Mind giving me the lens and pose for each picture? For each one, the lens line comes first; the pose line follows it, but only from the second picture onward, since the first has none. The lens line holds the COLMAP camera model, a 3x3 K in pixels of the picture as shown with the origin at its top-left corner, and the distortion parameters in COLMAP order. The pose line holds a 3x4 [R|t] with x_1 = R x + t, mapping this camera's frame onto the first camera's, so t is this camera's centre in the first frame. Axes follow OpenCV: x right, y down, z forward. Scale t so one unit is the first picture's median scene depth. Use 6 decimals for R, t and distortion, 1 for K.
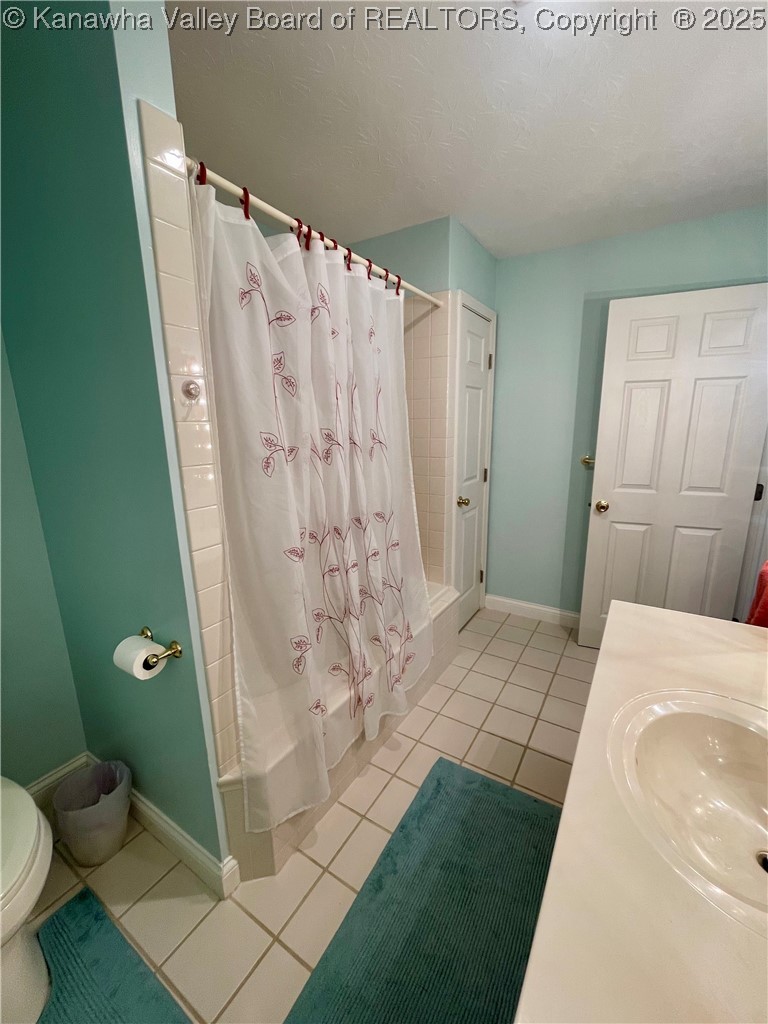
lens RADIAL K [[416.7, 0, 383.5], [0, 416.7, 529.3], [0, 0, 1]] dist [-0.001139, -0.000424]
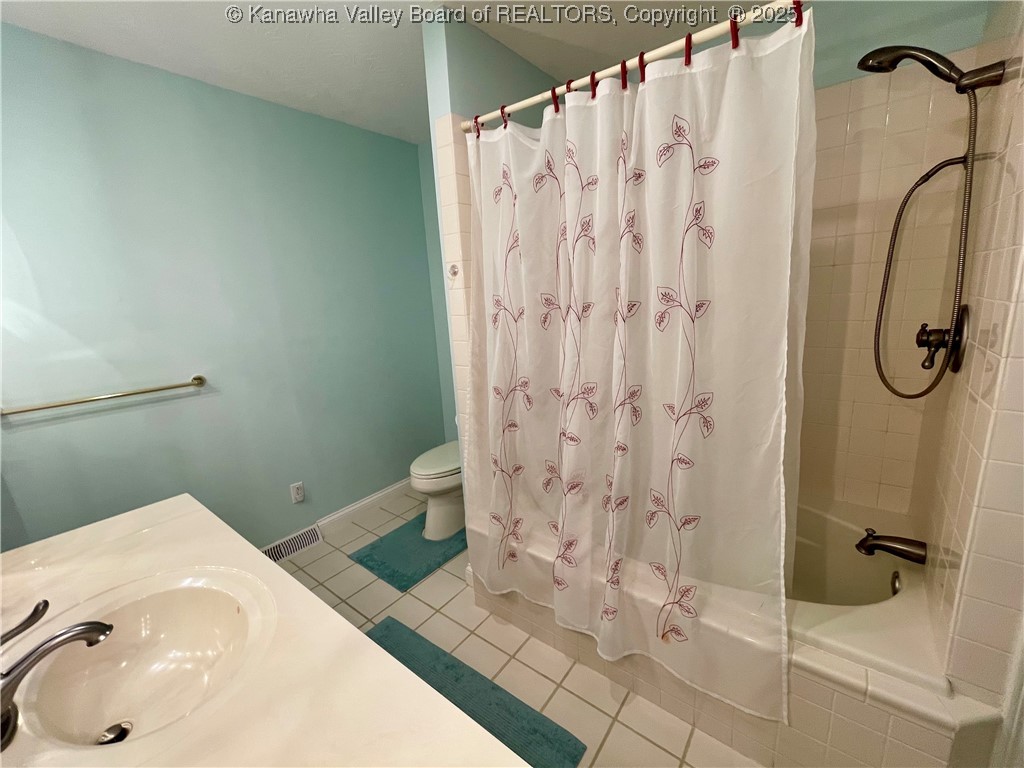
lens RADIAL K [[416.7, 0, 512.0], [0, 416.7, 384.0], [0, 0, 1]] dist [-0.001139, -0.000424]
pose [[-0.095746, 0.247995, -0.964018, 0.875850], [-0.184640, 0.947236, 0.262017, -0.270529], [0.978131, 0.203084, -0.044904, 0.984765]]
